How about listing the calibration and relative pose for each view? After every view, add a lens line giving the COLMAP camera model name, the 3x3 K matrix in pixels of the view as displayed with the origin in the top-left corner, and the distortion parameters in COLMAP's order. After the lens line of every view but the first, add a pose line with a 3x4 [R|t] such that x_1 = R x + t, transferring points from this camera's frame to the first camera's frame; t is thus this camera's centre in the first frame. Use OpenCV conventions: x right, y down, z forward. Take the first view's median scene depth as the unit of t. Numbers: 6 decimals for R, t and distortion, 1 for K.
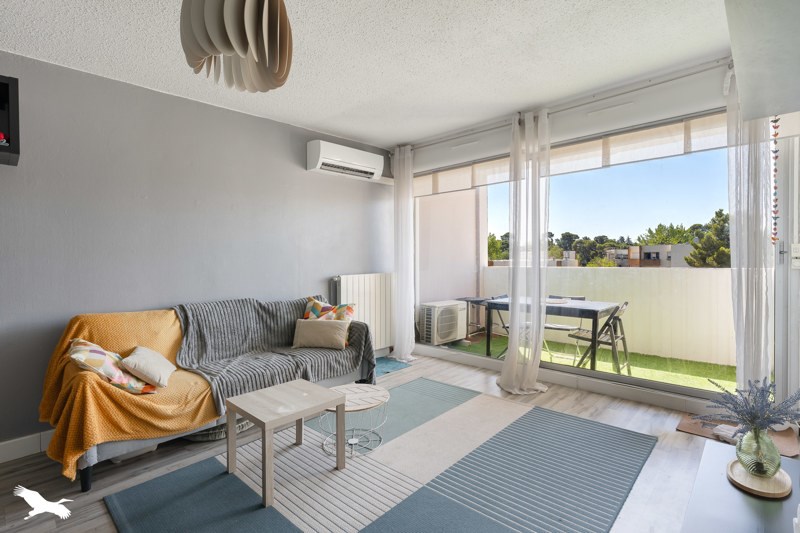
lens RADIAL K [[385.3, 0, 385.9], [0, 385.3, 263.1], [0, 0, 1]] dist [-0.000723, -0.000042]
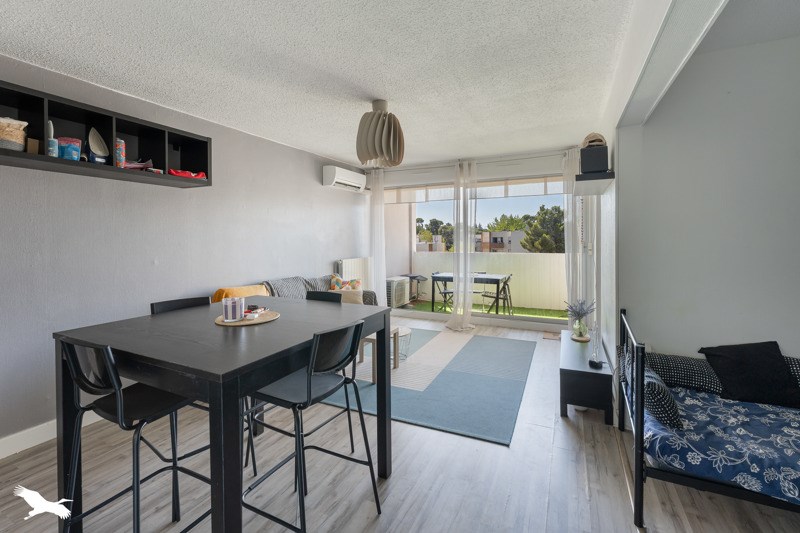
lens RADIAL K [[373.5, 0, 391.5], [0, 373.5, 238.7], [0, 0, 1]] dist [-0.014912, -0.000153]
pose [[0.945443, 0.009838, 0.325638, -0.253340], [-0.004425, 0.999840, -0.017358, -0.014349], [-0.325757, 0.014970, 0.945335, -0.230913]]
